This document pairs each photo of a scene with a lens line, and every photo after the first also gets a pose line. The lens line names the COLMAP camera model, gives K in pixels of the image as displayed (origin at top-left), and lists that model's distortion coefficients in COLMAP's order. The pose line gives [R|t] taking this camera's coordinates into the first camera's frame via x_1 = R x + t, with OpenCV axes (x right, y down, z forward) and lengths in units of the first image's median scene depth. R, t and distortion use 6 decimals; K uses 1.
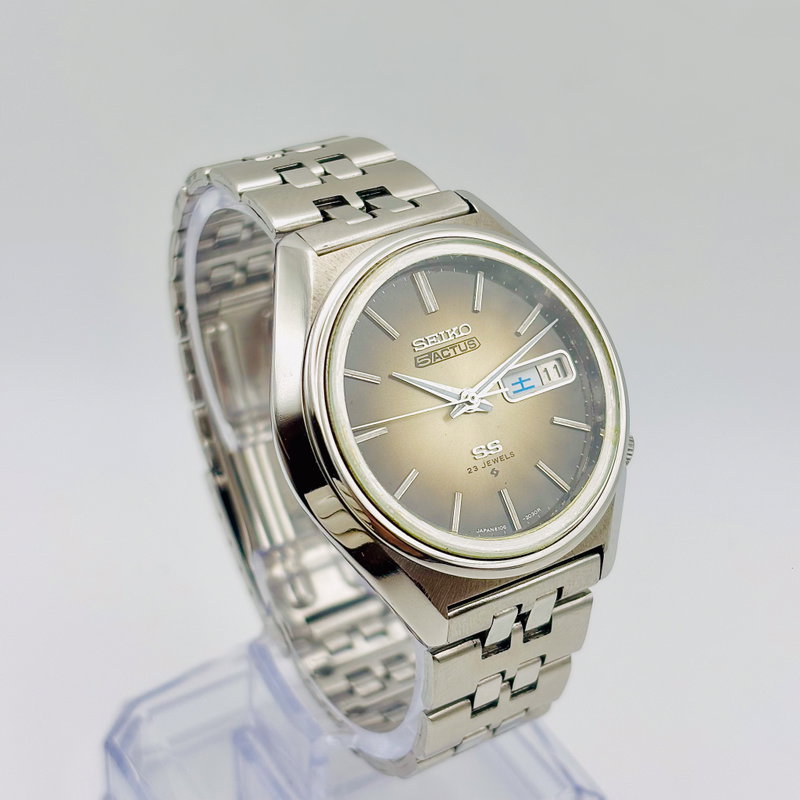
lens RADIAL K [[1758.6, 0, 400.0], [0, 1758.6, 400.0], [0, 0, 1]] dist [0.037988, 0.094701]
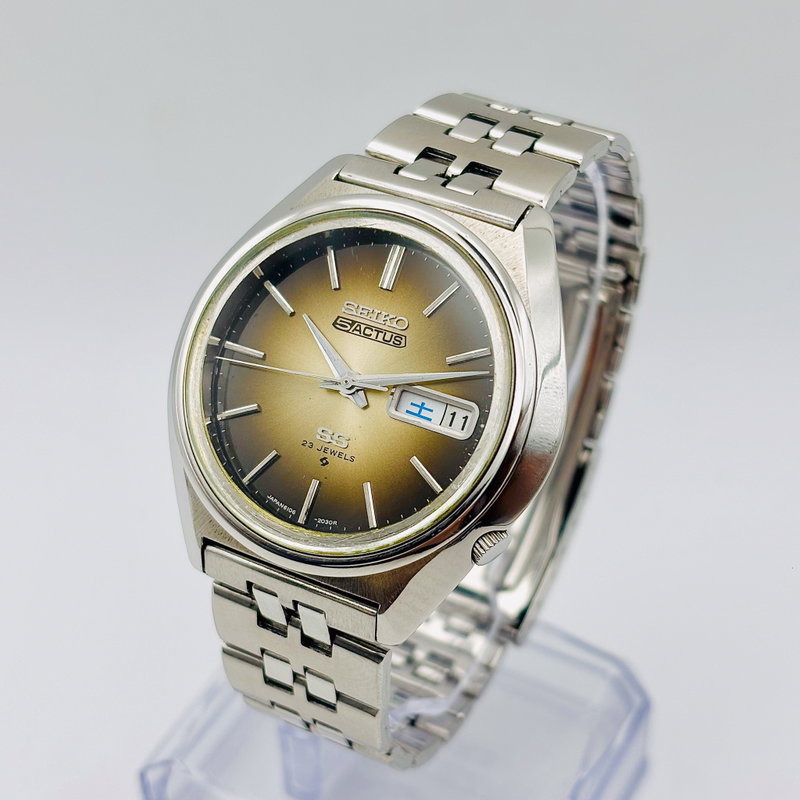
lens RADIAL K [[1758.6, 0, 400.0], [0, 1758.6, 400.0], [0, 0, 1]] dist [0.037988, 0.094701]
pose [[0.499954, 0.508039, -0.701386, 0.685487], [-0.492604, 0.832915, 0.252178, -0.232513], [0.712311, 0.219428, 0.666681, 0.379683]]
